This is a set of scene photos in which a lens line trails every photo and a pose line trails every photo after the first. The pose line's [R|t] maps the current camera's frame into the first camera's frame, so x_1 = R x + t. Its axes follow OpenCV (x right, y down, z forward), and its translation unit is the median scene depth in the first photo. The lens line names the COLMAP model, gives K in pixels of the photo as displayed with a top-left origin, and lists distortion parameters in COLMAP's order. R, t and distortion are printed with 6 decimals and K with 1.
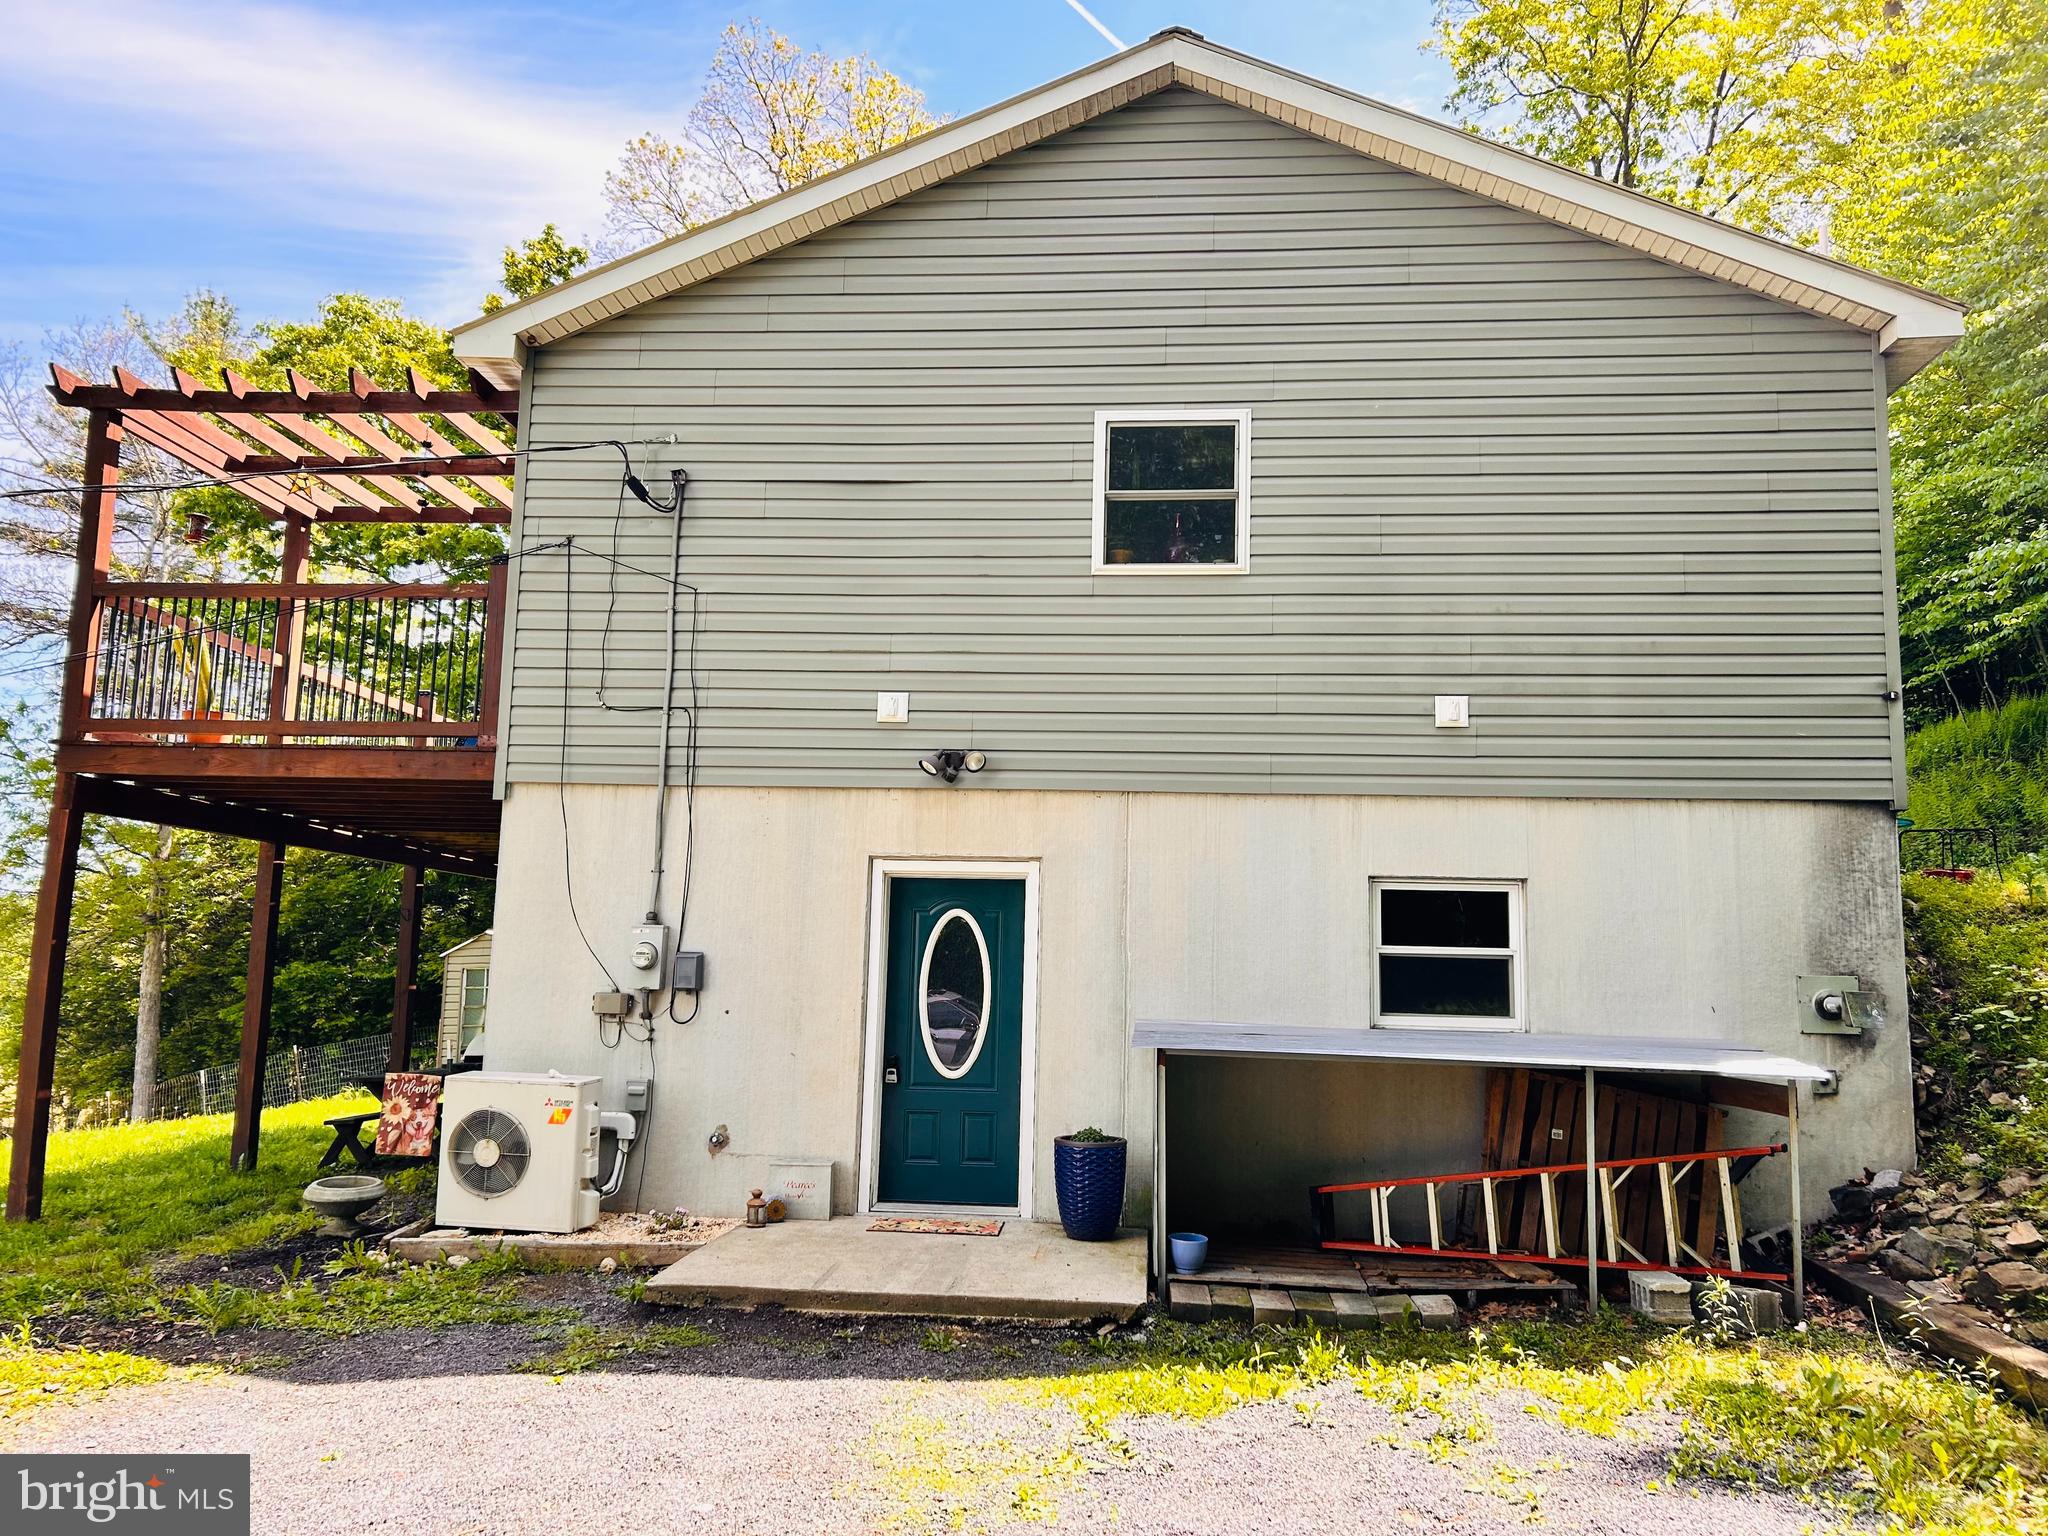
lens RADIAL K [[1554.5, 0, 1019.4], [0, 1554.5, 767.2], [0, 0, 1]] dist [0.023511, 0.000768]
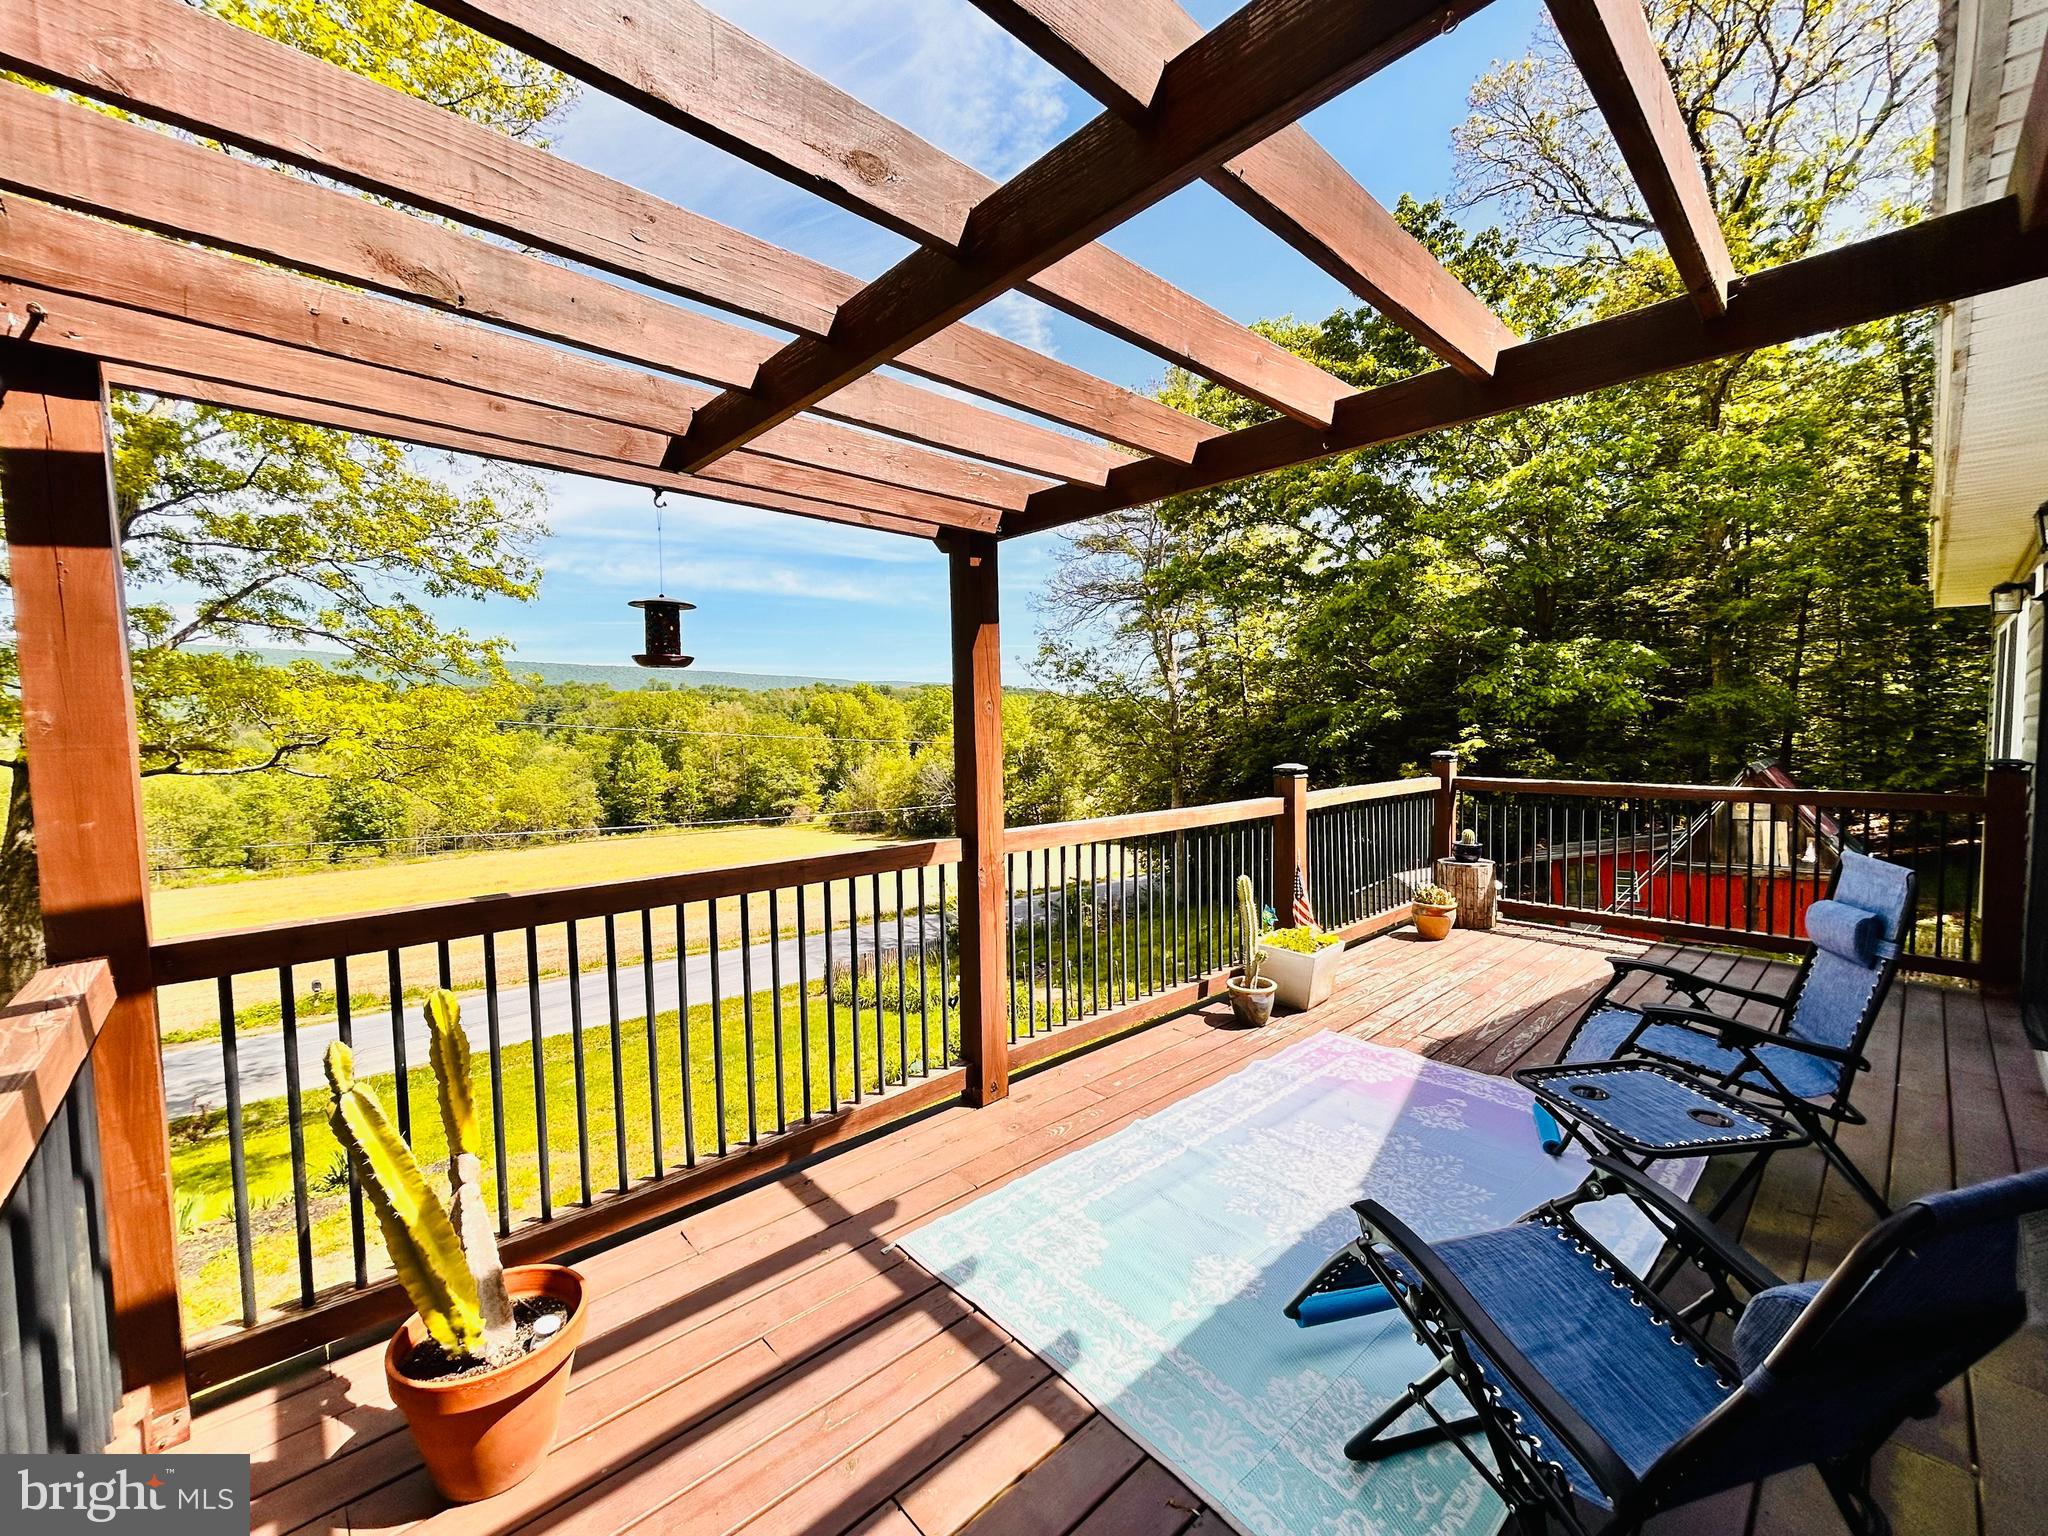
lens RADIAL K [[827.4, 0, 1028.1], [0, 827.4, 770.0], [0, 0, 1]] dist [-0.000324, 0.000199]
pose [[0.744656, 0.000112, -0.667449, -0.093882], [0.123899, 0.982597, 0.138395, -0.041153], [0.655848, -0.185752, 0.731682, 0.273248]]
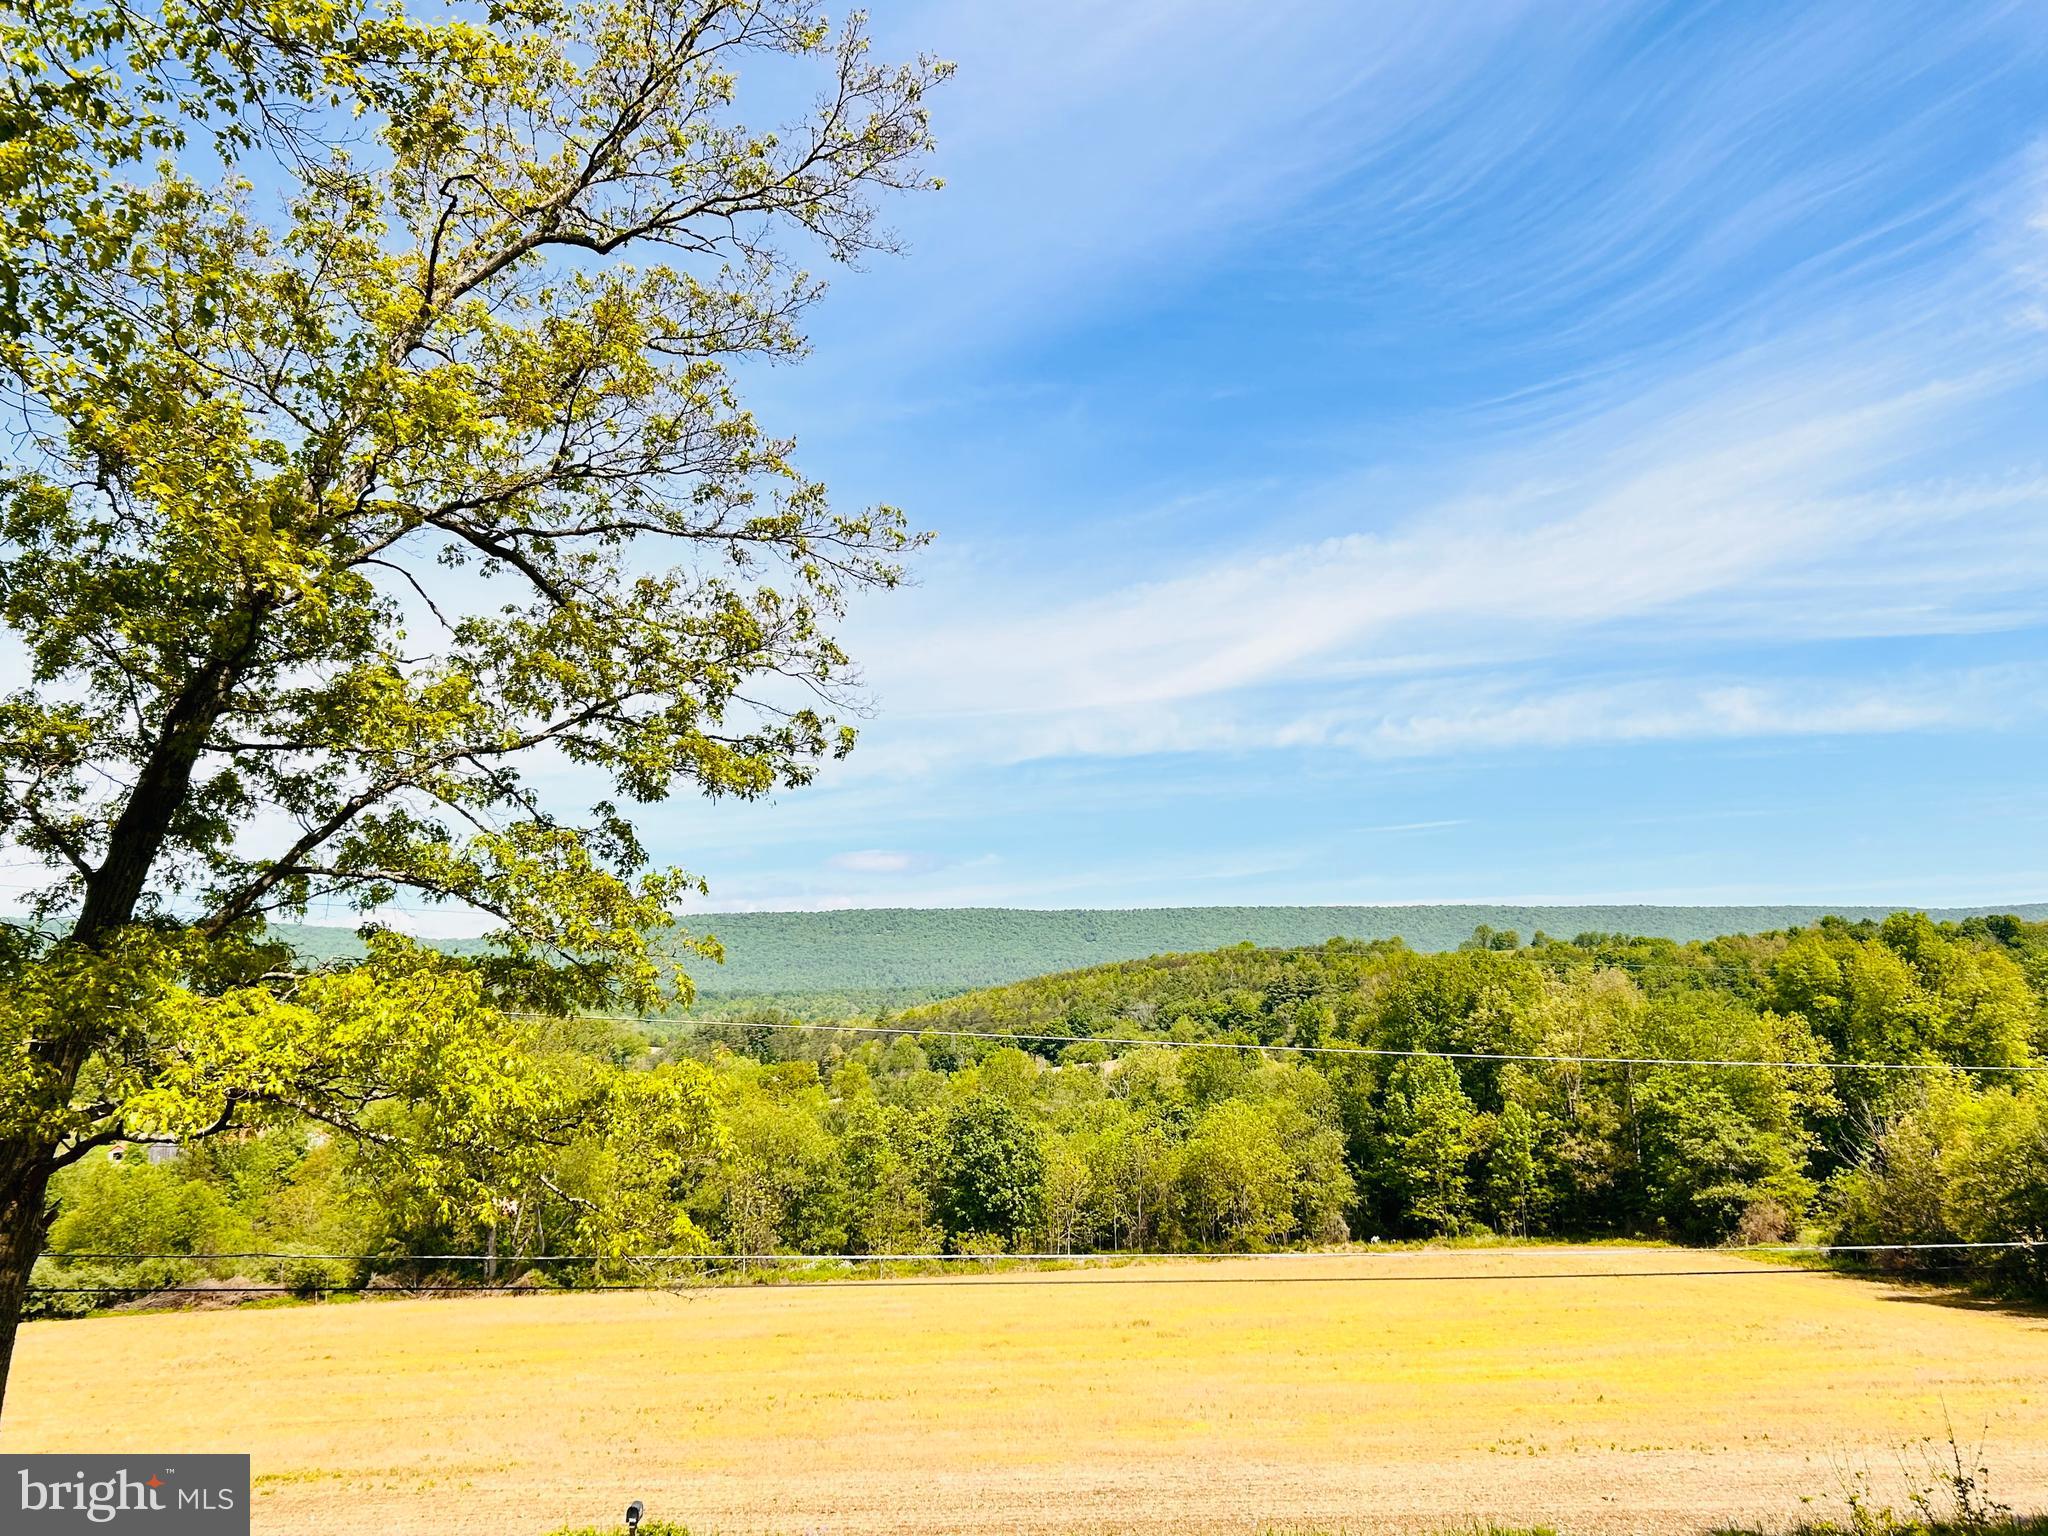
lens RADIAL K [[1695.0, 0, 1022.8], [0, 1695.0, 756.7], [0, 0, 1]] dist [0.043253, -0.015449]
pose [[0.151658, -0.192063, -0.969594, -0.114625], [0.165711, 0.971997, -0.166619, -0.031060], [0.974443, -0.135403, 0.179238, 0.357868]]
